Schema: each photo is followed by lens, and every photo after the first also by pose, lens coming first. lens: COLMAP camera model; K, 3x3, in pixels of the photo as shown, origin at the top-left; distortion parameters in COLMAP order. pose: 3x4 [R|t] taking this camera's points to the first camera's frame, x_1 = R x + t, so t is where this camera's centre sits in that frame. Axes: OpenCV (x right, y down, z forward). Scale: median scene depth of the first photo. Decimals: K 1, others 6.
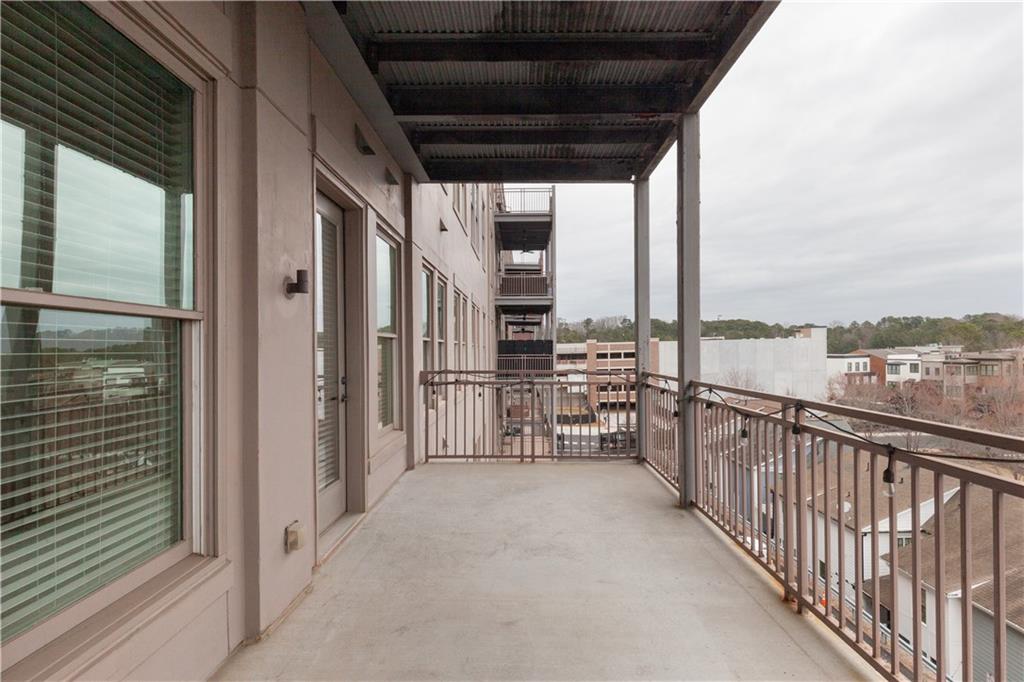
lens RADIAL K [[488.4, 0, 502.3], [0, 488.4, 347.1], [0, 0, 1]] dist [0.004648, 0.000205]
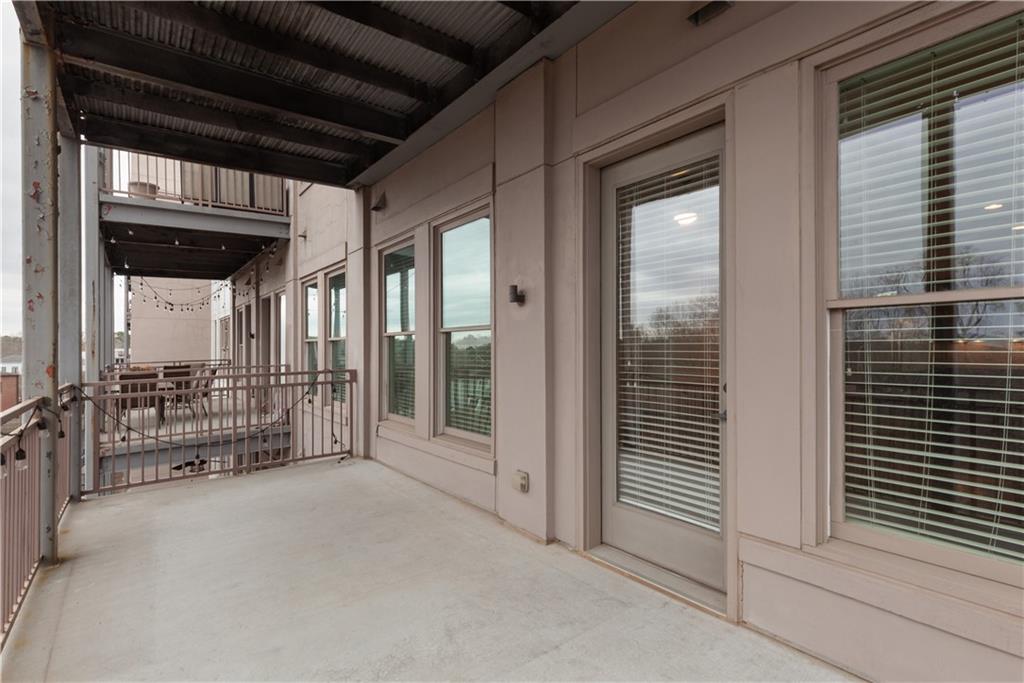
lens RADIAL K [[470.5, 0, 505.7], [0, 470.5, 347.0], [0, 0, 1]] dist [-0.003629, -0.000639]
pose [[-0.759780, 0.024700, -0.649711, 0.275738], [0.025434, 0.999642, 0.008261, 0.001668], [0.649683, -0.010248, -0.760136, 1.234205]]
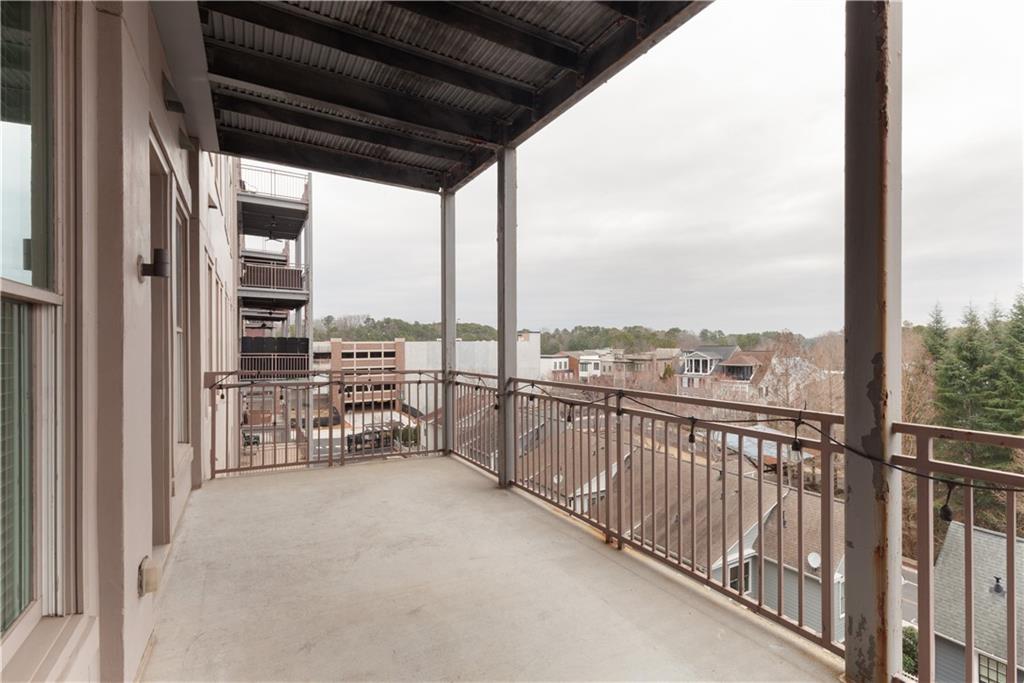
lens RADIAL K [[488.3, 0, 509.6], [0, 488.3, 343.5], [0, 0, 1]] dist [0.001194, -0.000378]
pose [[0.864104, 0.019310, 0.502943, -0.200314], [-0.016068, 0.999813, -0.010779, 0.000176], [-0.503057, 0.001233, 0.864253, -0.002805]]
